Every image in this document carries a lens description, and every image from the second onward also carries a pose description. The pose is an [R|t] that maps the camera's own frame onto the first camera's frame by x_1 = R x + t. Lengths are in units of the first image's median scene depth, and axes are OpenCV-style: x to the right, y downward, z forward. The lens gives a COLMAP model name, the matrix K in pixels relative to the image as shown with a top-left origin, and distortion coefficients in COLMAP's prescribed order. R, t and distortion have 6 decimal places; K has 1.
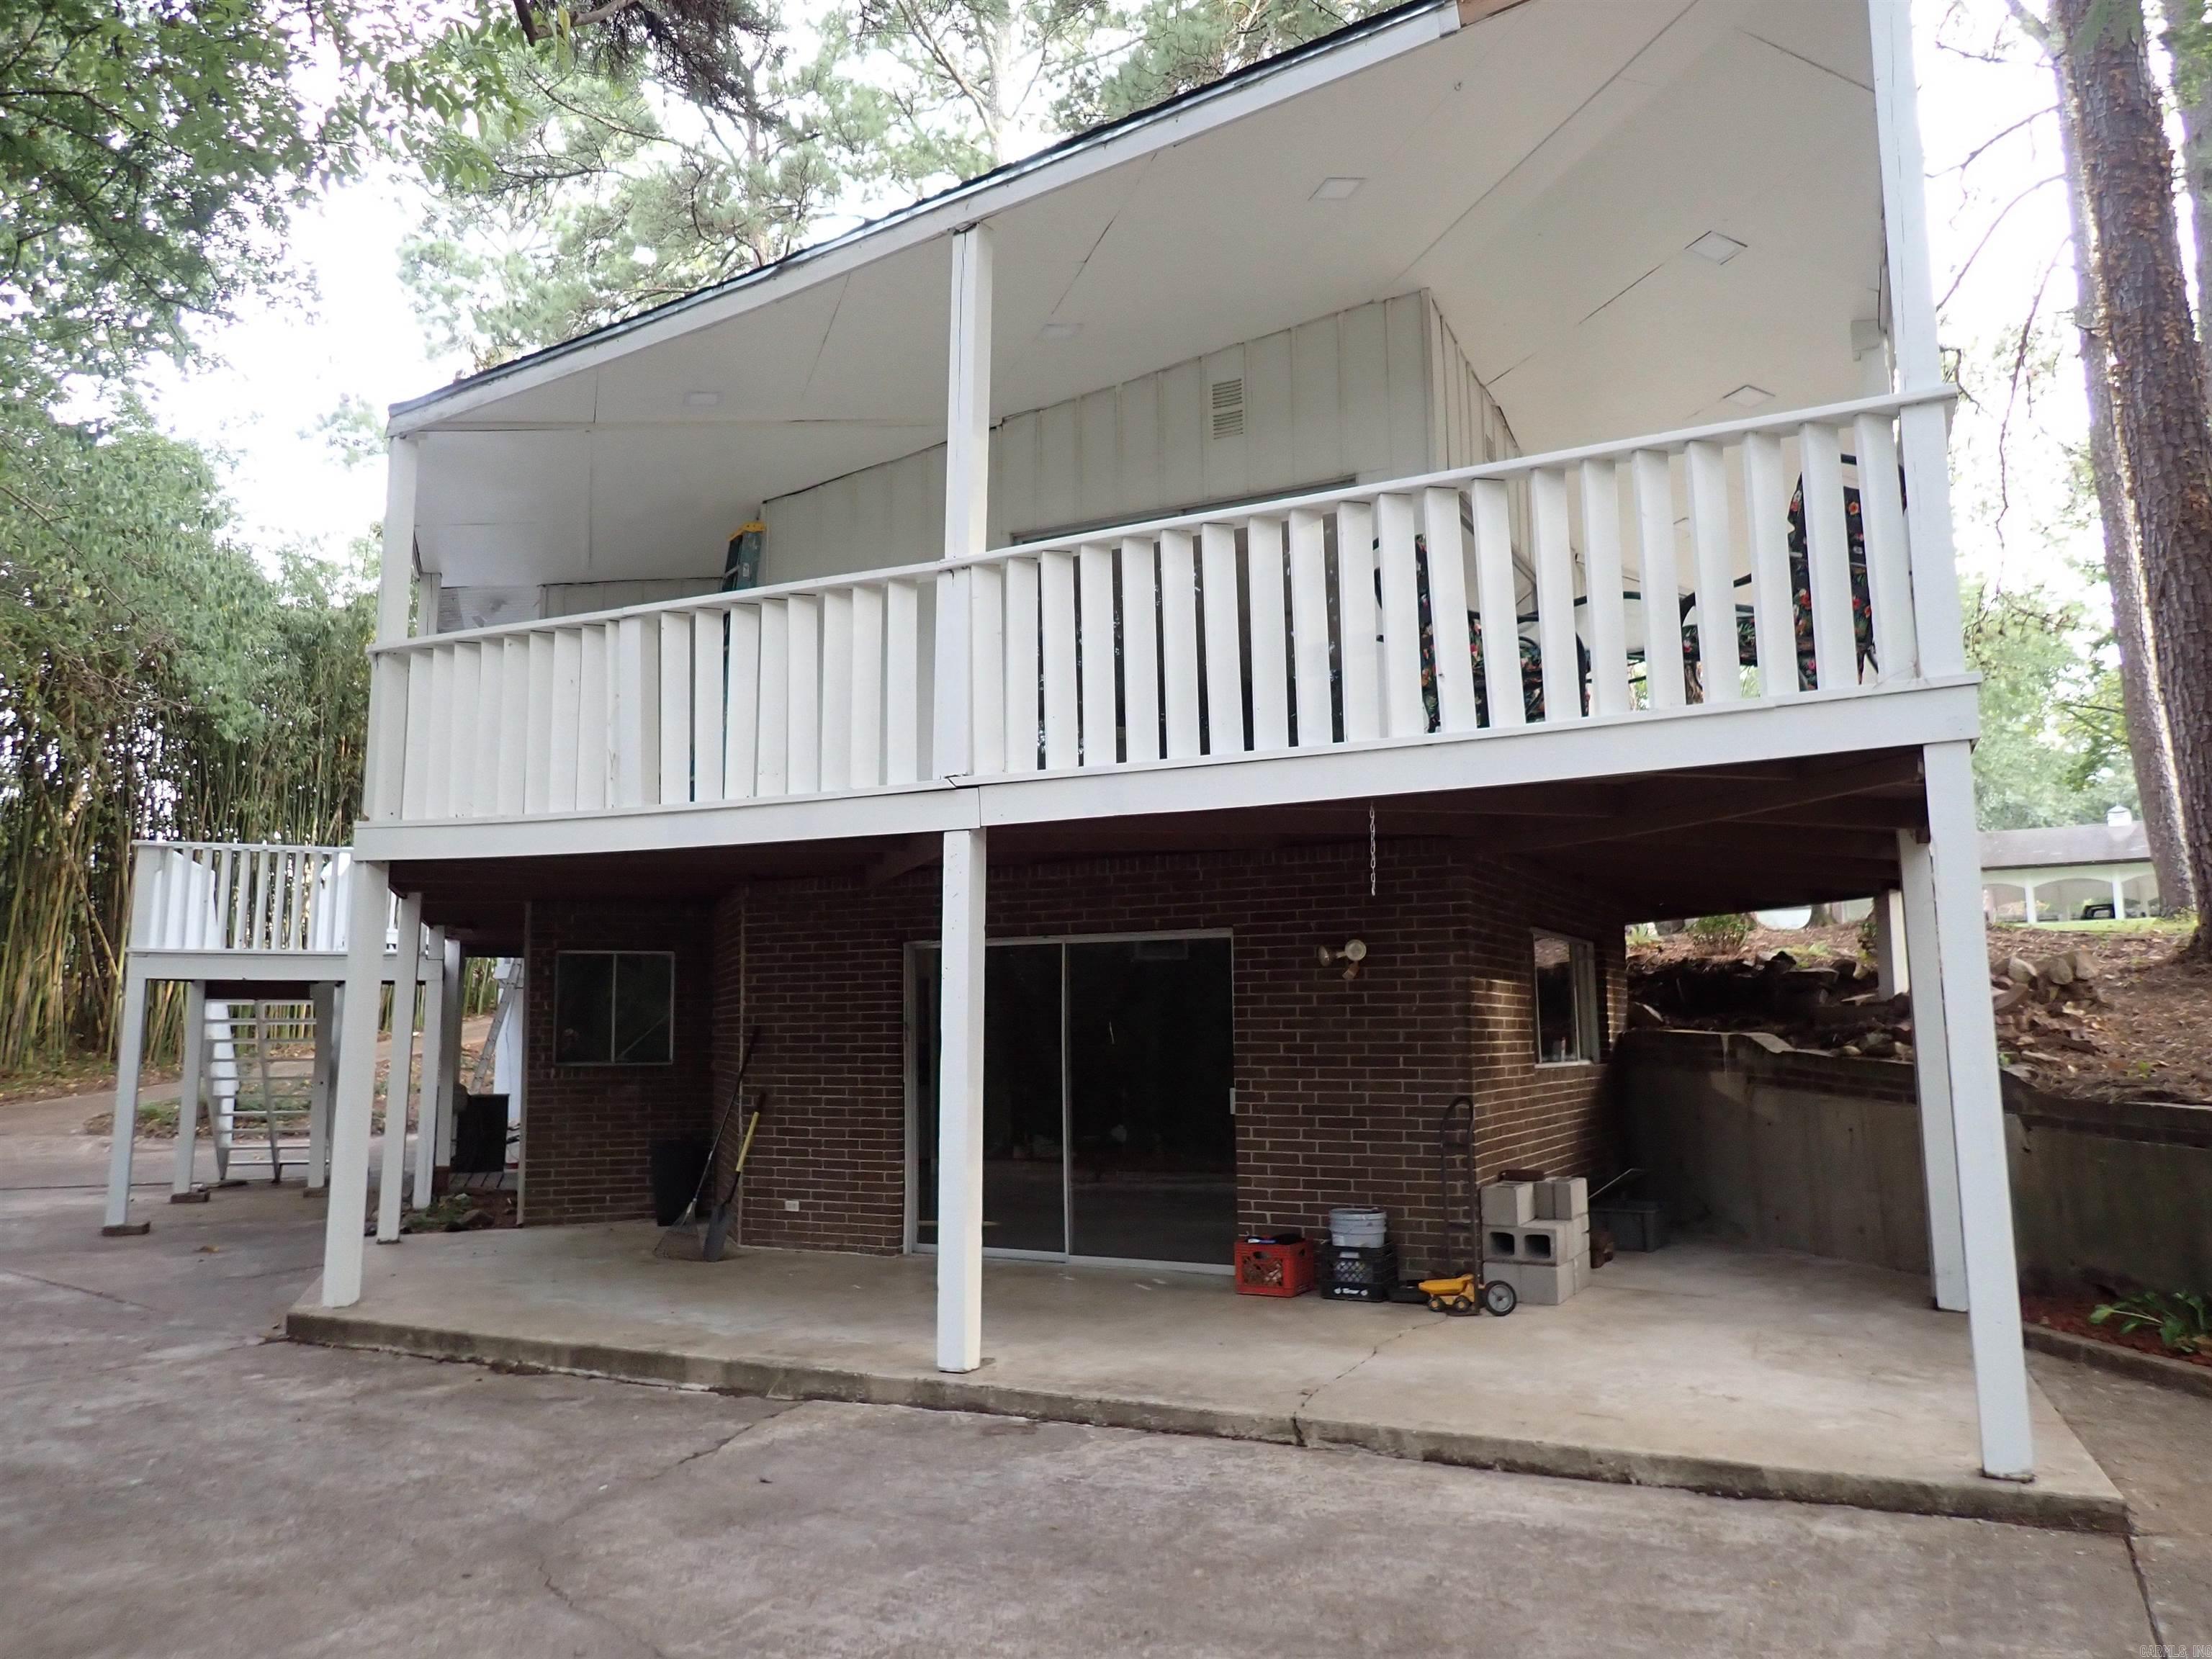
lens RADIAL K [[1698.1, 0, 1109.2], [0, 1698.1, 818.2], [0, 0, 1]] dist [-0.002805, -0.017170]
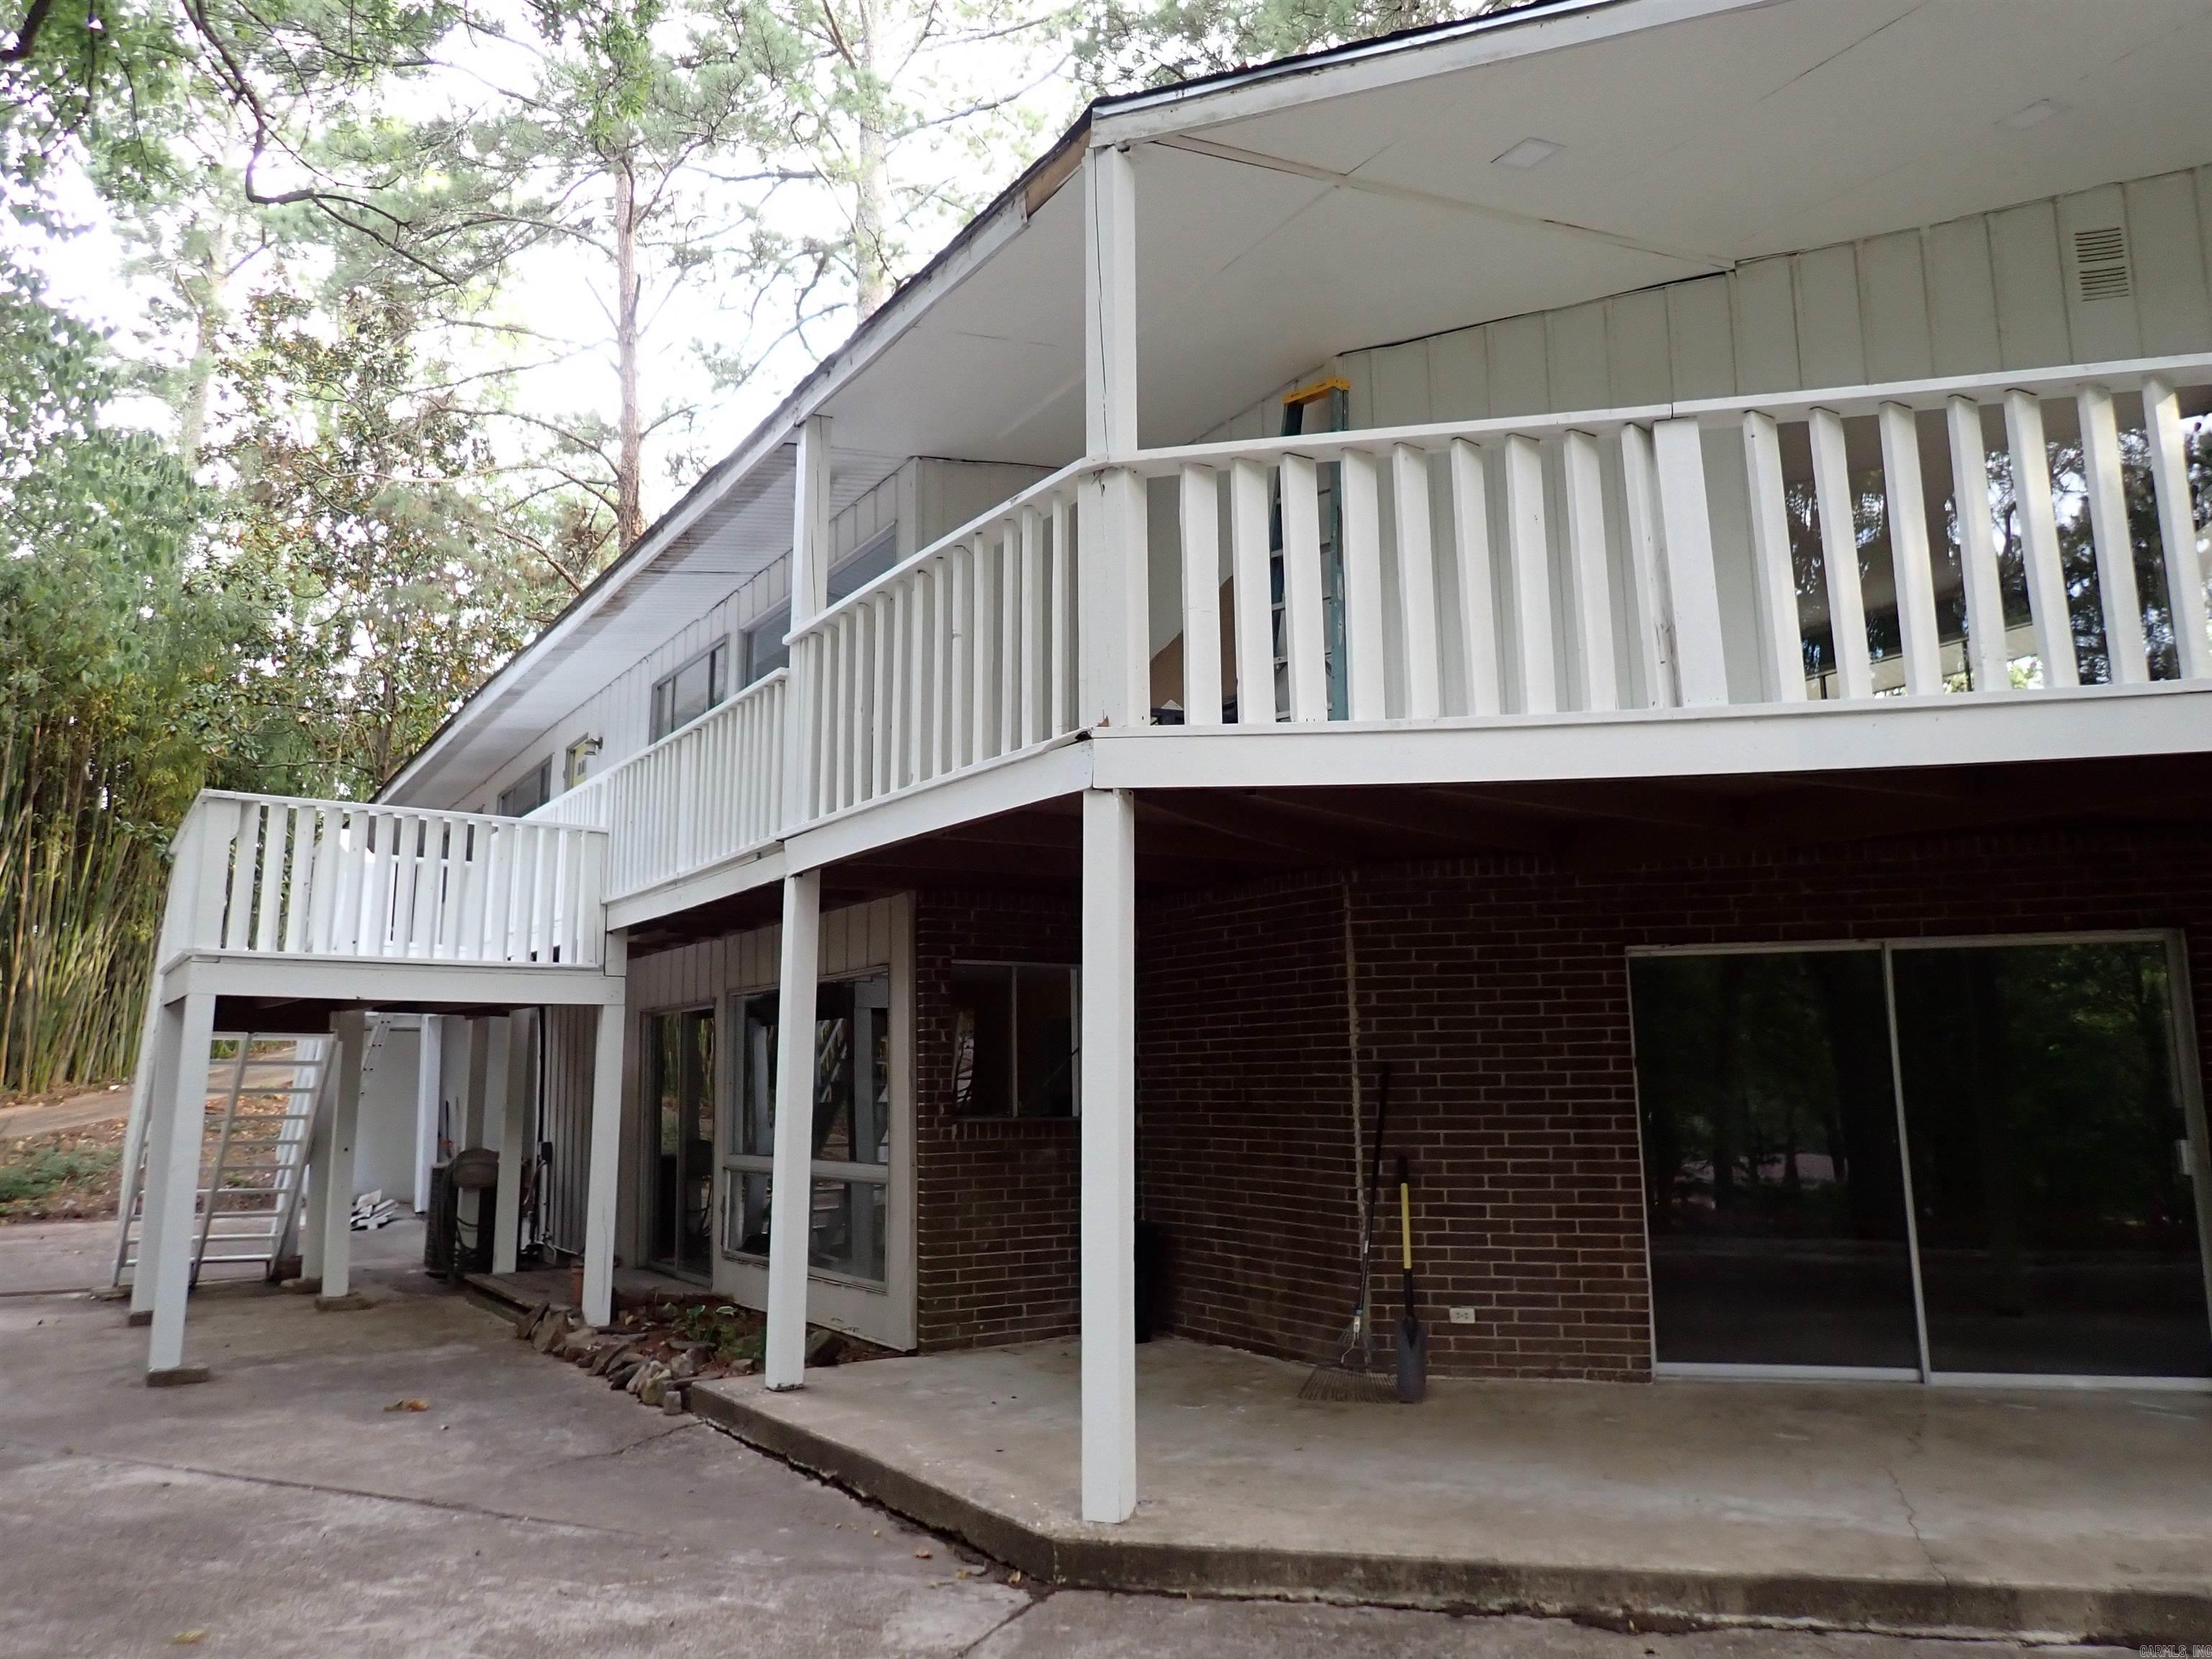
lens RADIAL K [[1698.1, 0, 1107.4], [0, 1698.1, 809.3], [0, 0, 1]] dist [-0.002805, -0.017170]
pose [[0.970375, 0.038368, 0.238536, -0.516506], [-0.028639, 0.998616, -0.044122, 0.052970], [-0.239899, 0.035984, 0.970131, 0.343048]]
